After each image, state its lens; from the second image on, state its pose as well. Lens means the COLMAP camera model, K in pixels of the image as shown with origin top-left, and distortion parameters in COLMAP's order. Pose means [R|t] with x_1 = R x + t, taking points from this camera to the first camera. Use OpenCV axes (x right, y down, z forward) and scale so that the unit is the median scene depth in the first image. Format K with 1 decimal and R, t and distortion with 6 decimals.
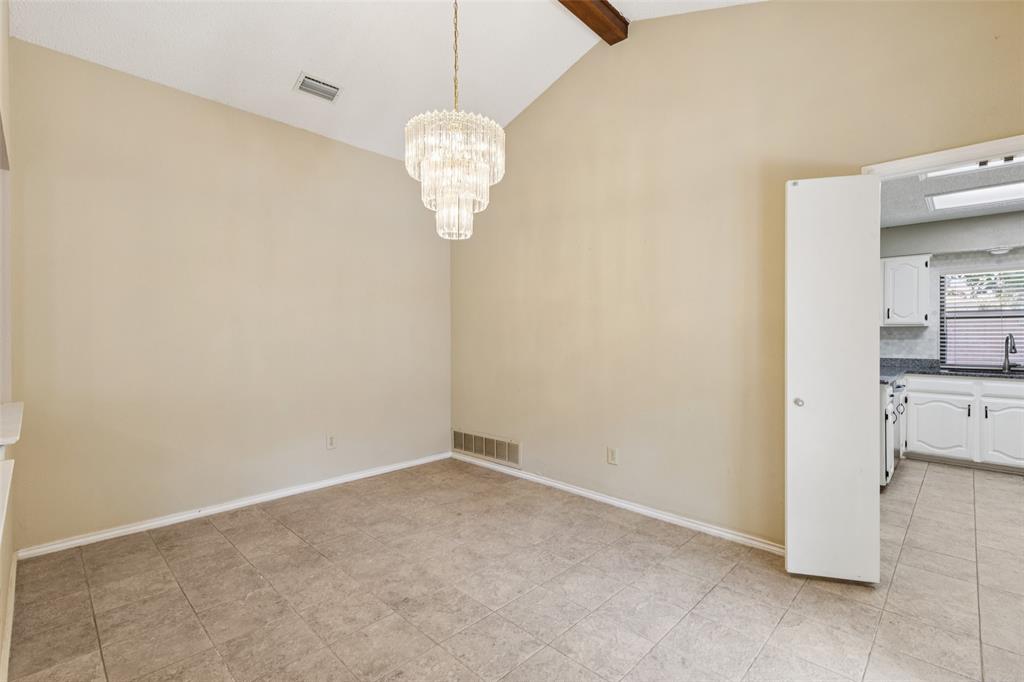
lens RADIAL K [[462.8, 0, 511.0], [0, 462.8, 338.3], [0, 0, 1]] dist [0.001548, -0.000060]
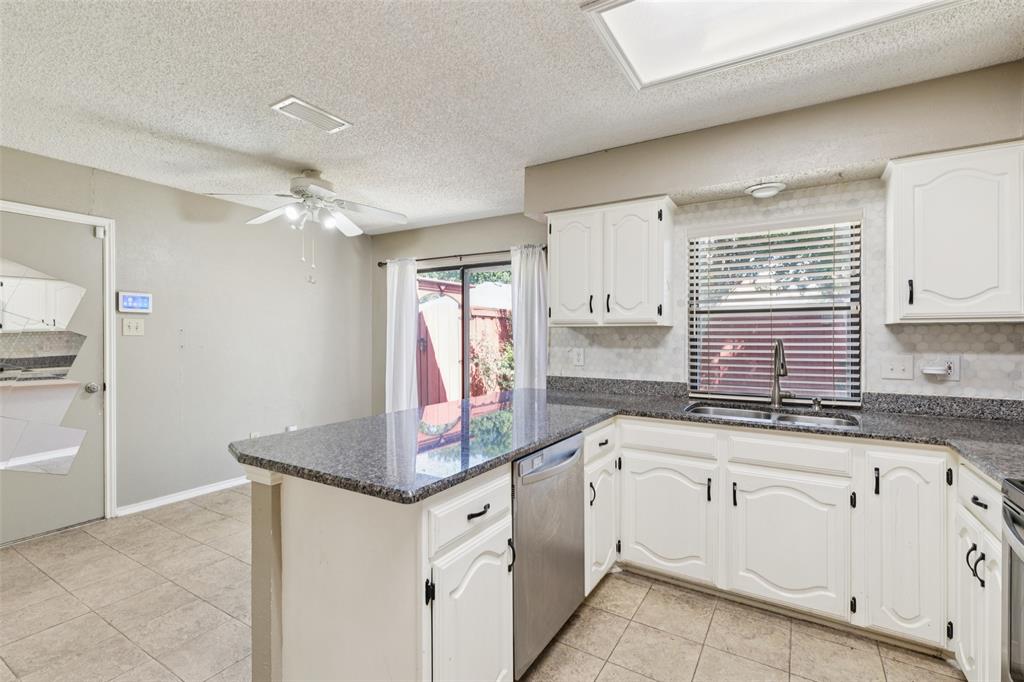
lens RADIAL K [[466.1, 0, 512.2], [0, 466.1, 336.5], [0, 0, 1]] dist [0.003159, -0.000637]
pose [[0.975114, 0.001192, 0.221699, 0.630984], [0.000238, 0.999979, -0.006423, -0.009943], [-0.221702, 0.006316, 0.975094, 0.519008]]
